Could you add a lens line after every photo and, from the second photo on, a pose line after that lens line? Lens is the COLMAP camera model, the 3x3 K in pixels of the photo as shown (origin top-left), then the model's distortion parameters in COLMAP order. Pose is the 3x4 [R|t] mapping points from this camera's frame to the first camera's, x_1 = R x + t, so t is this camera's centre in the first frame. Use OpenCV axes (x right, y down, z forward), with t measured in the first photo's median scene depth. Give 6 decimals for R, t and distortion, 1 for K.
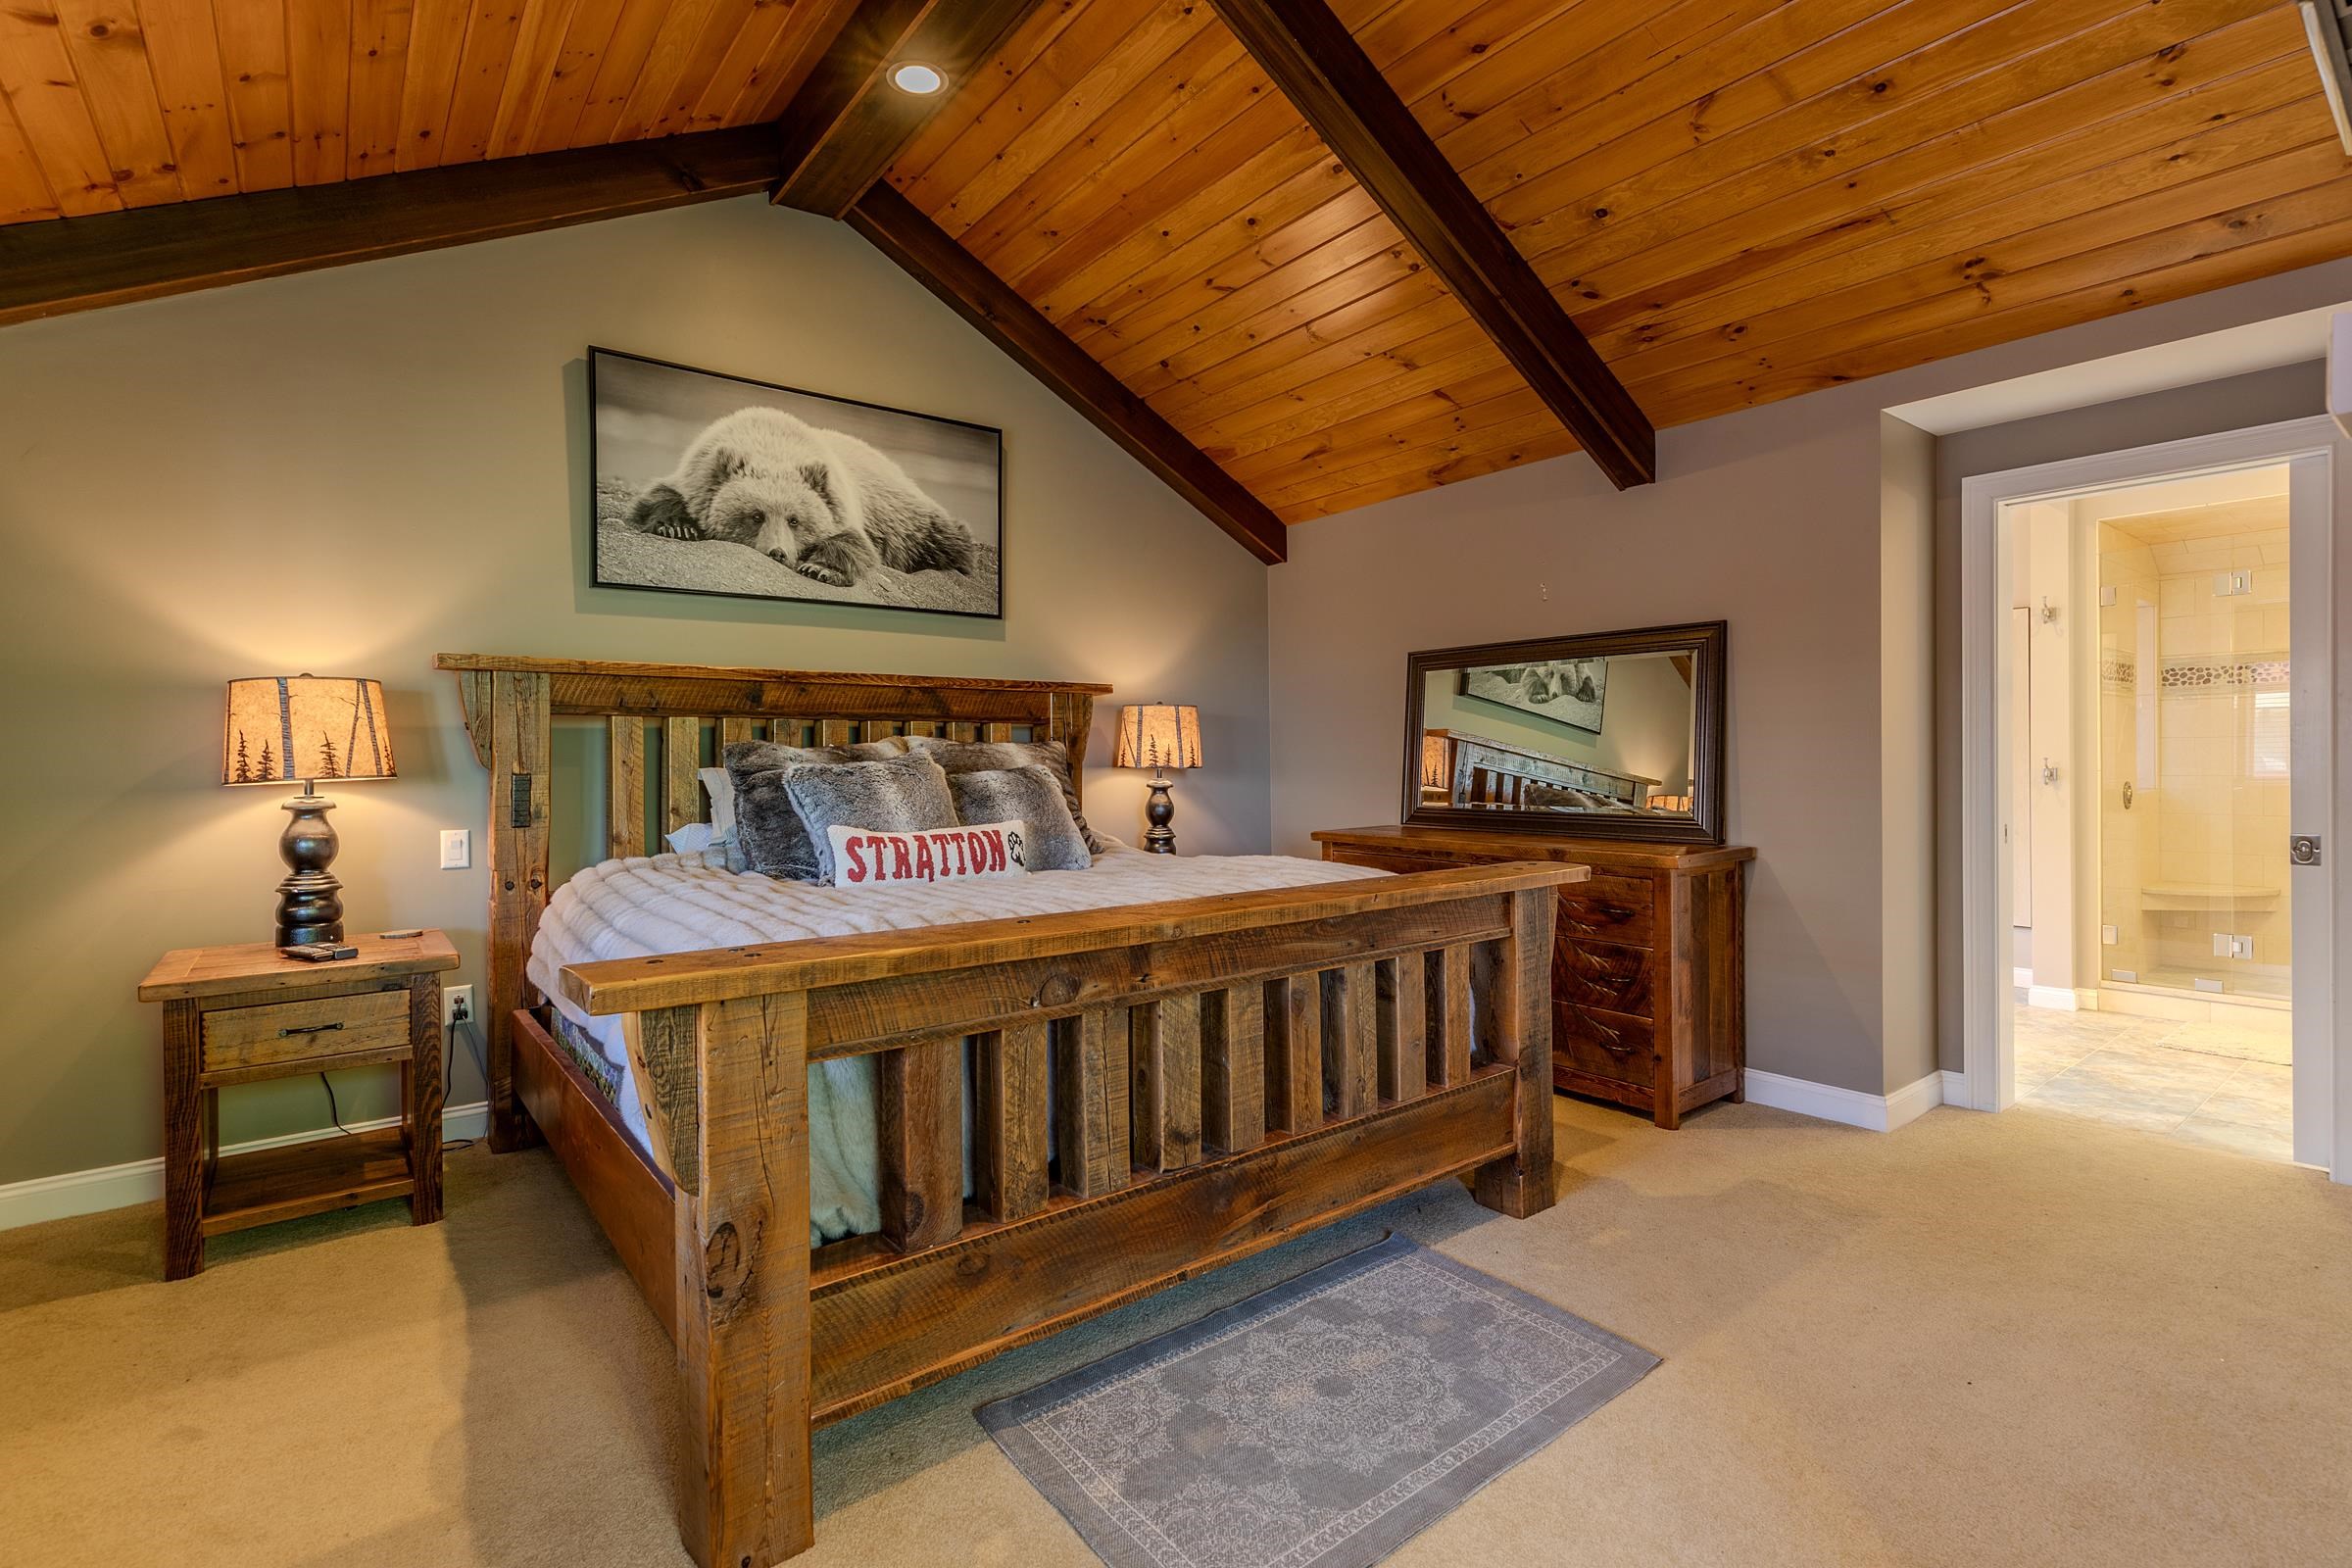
lens RADIAL K [[1087.2, 0, 1180.0], [0, 1087.2, 777.3], [0, 0, 1]] dist [0.008092, -0.000153]
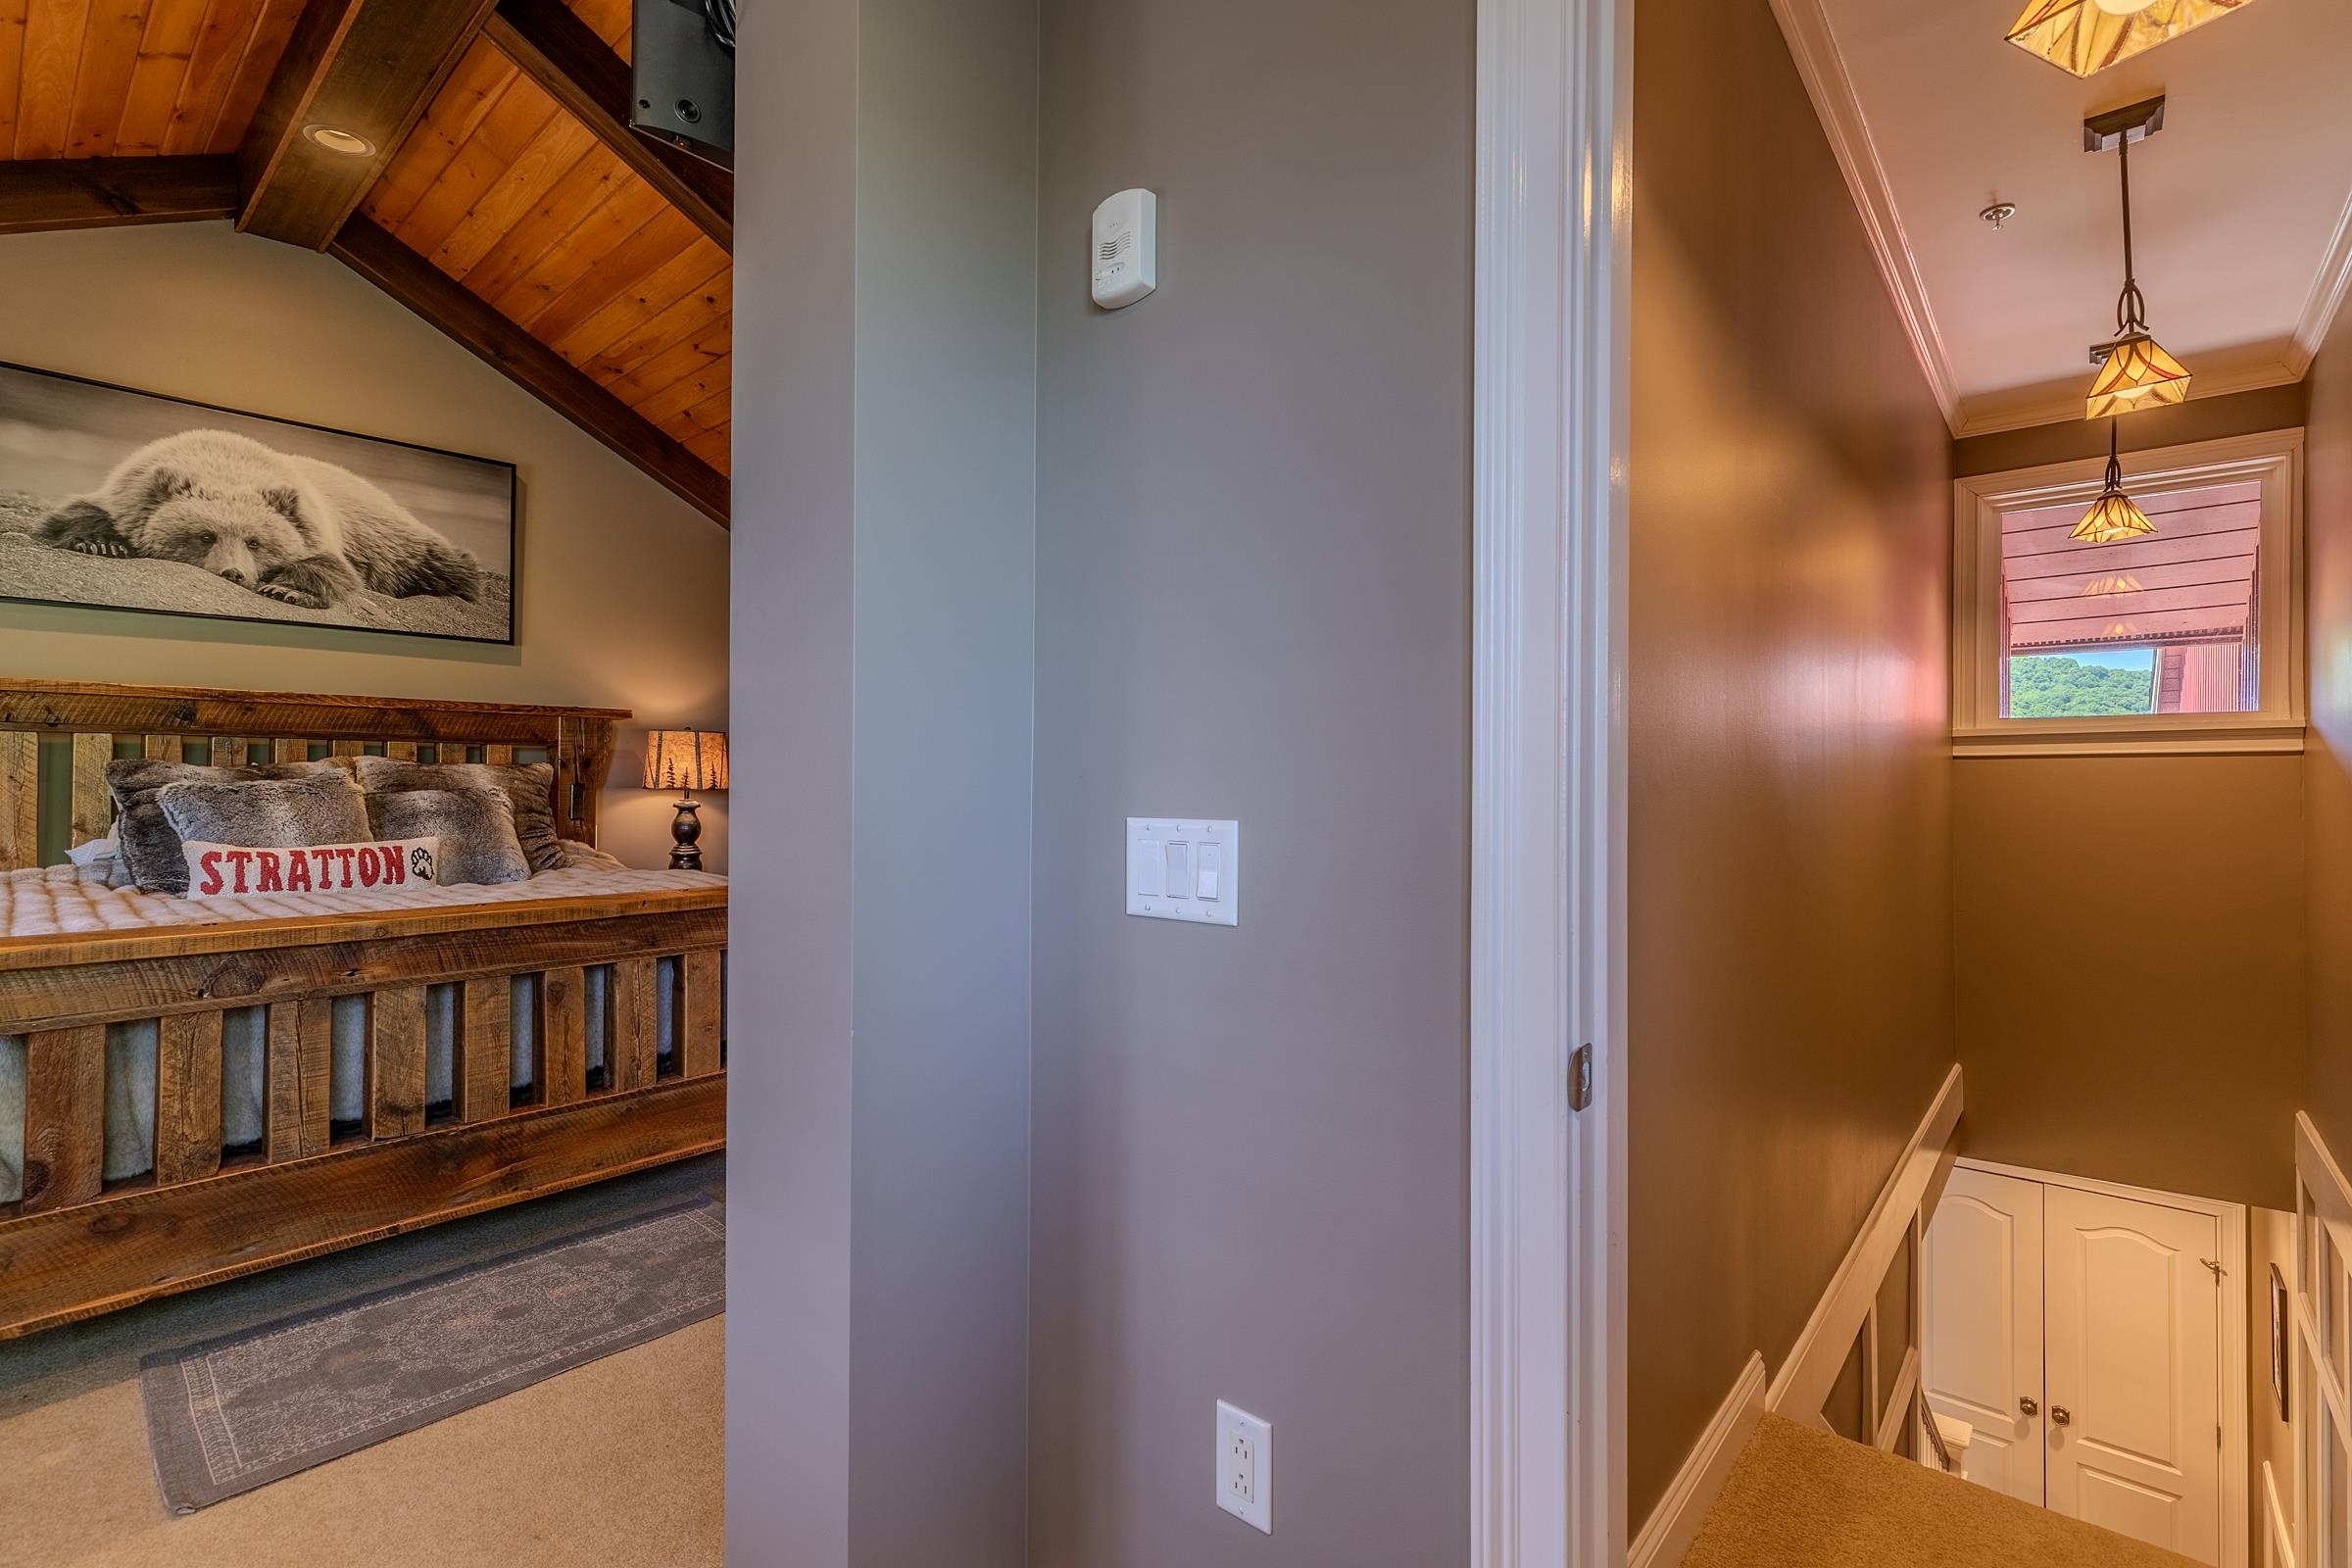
lens RADIAL K [[1074.7, 0, 1176.0], [0, 1074.7, 784.0], [0, 0, 1]] dist [0.009567, 0.000338]
pose [[0.983791, 0.013822, 0.178787, 0.341371], [-0.011591, 0.999841, -0.013516, -0.006284], [-0.178945, 0.011225, 0.983795, -0.161801]]
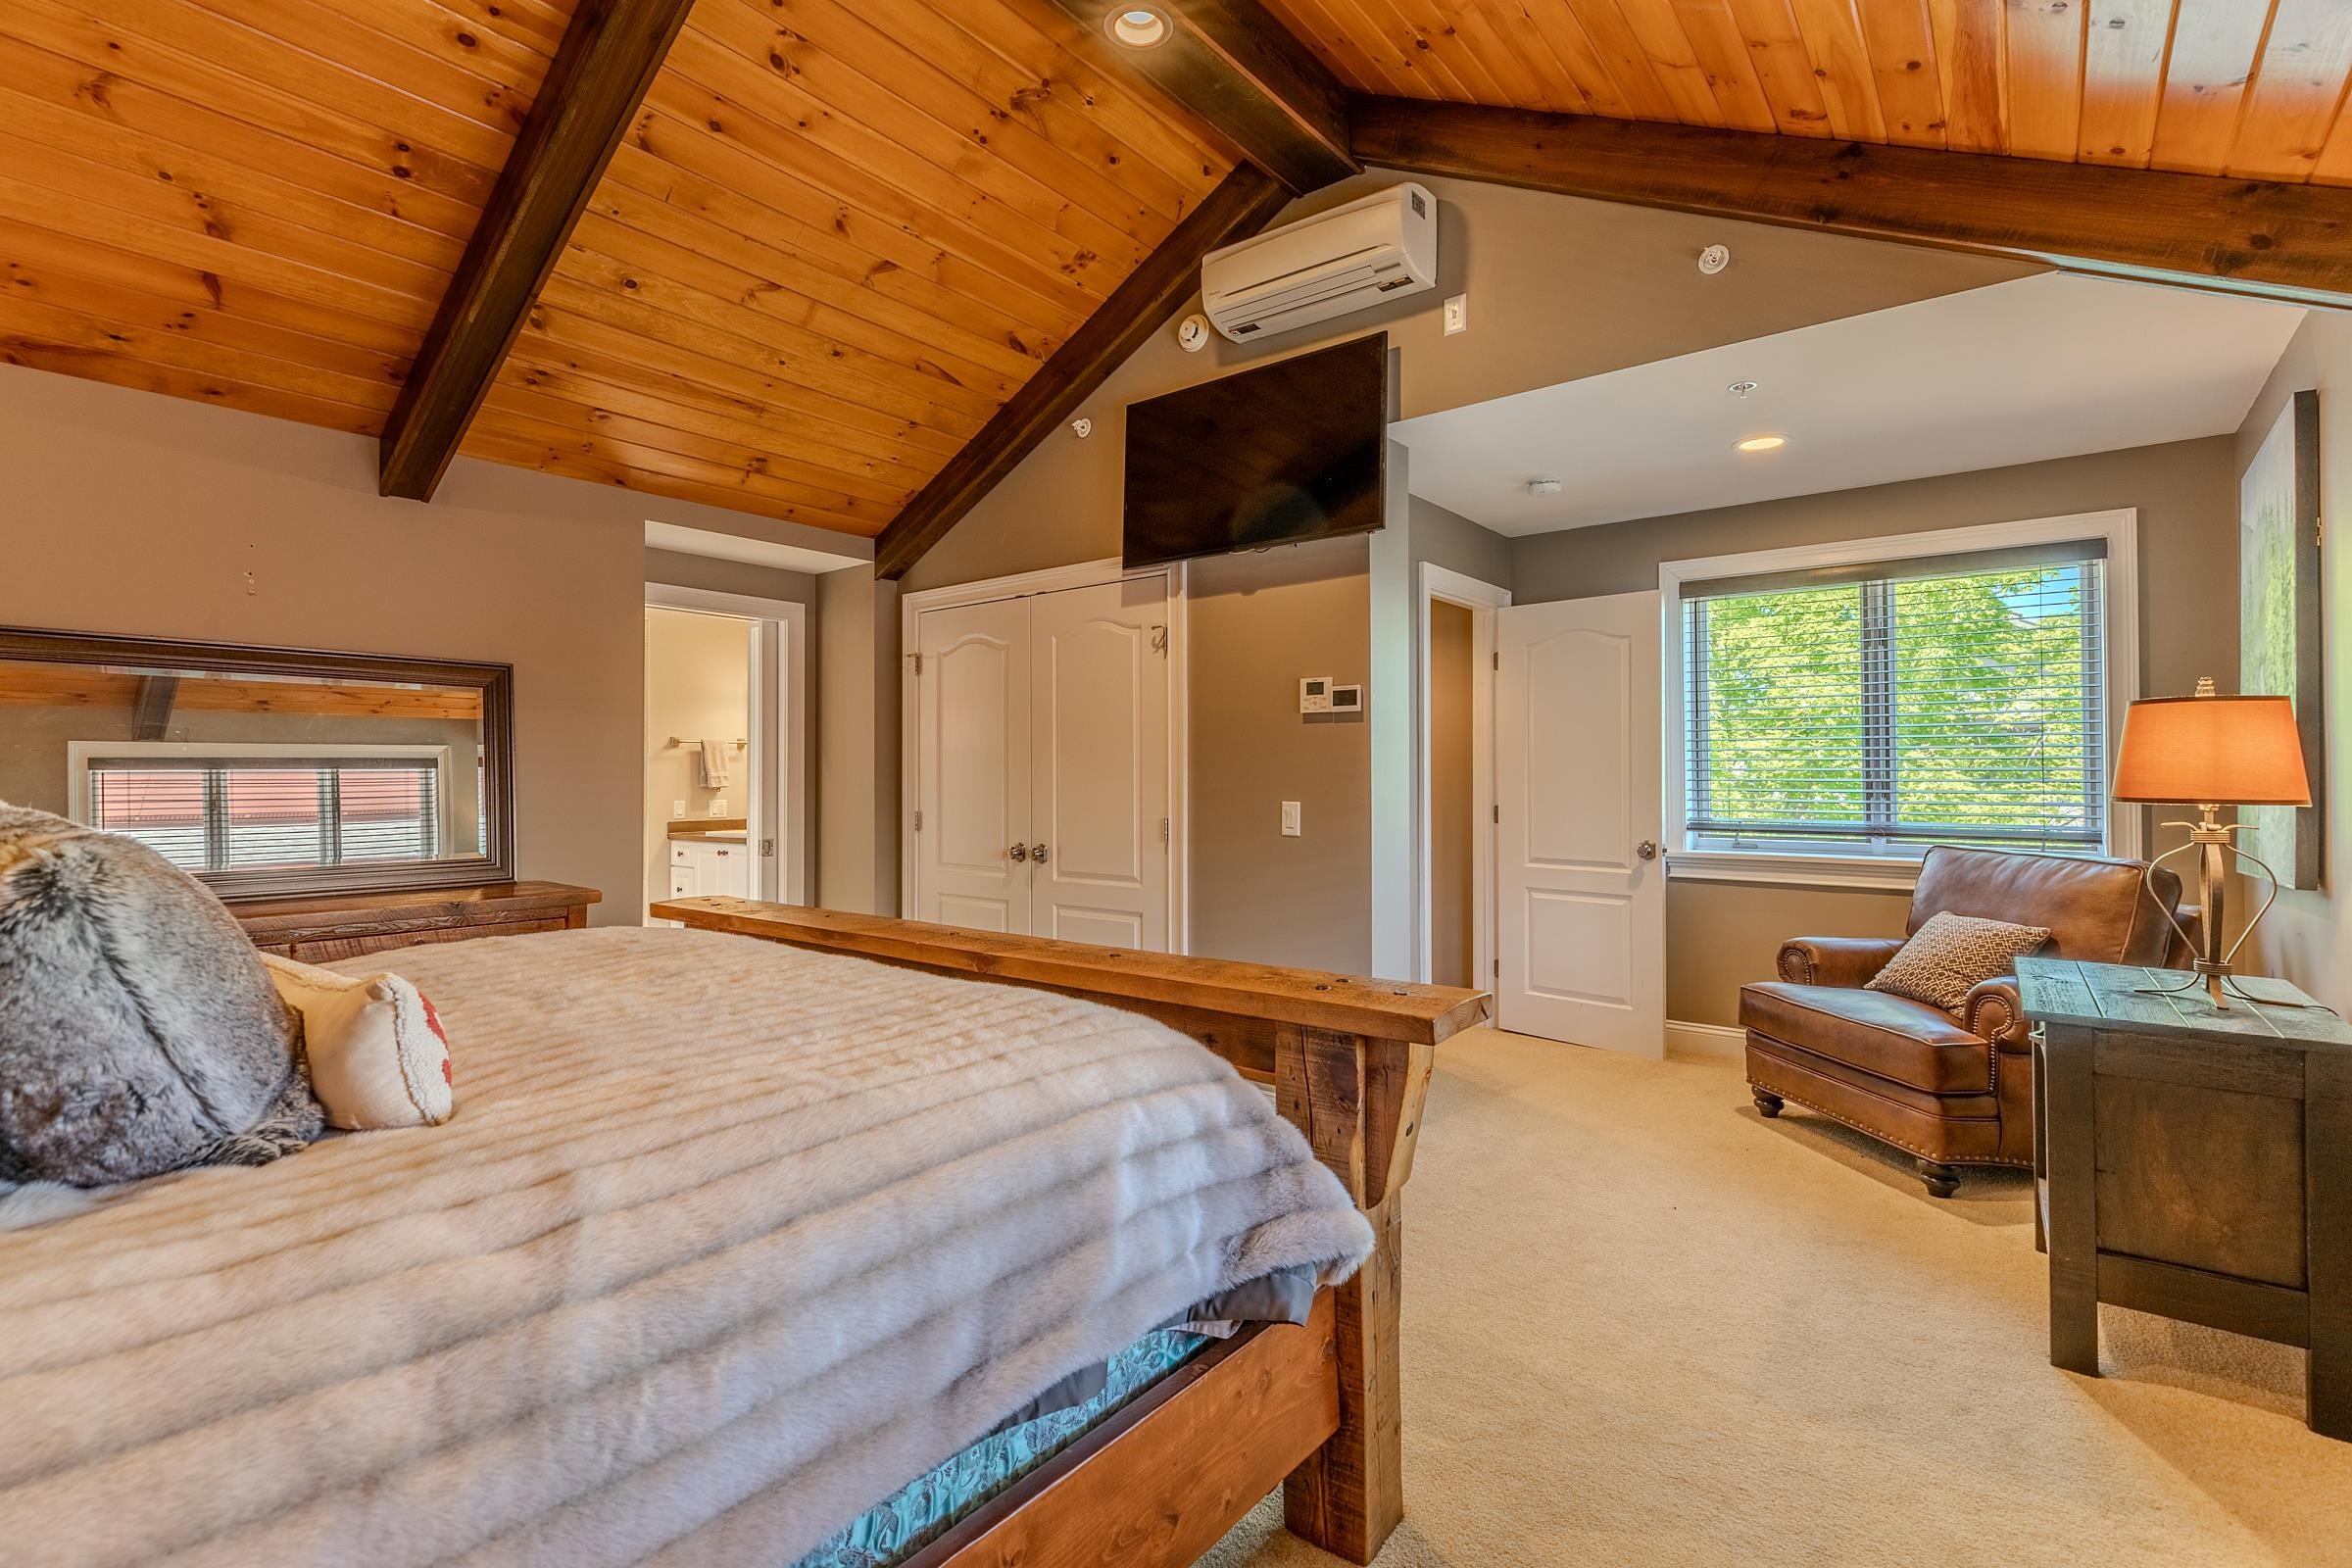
lens RADIAL K [[1087.2, 0, 1180.0], [0, 1087.2, 777.3], [0, 0, 1]] dist [0.008092, -0.000153]
pose [[-0.224203, 0.006947, 0.974518, -0.619111], [0.015695, 0.999871, -0.003517, -0.023665], [-0.974416, 0.014506, -0.224283, 0.594274]]
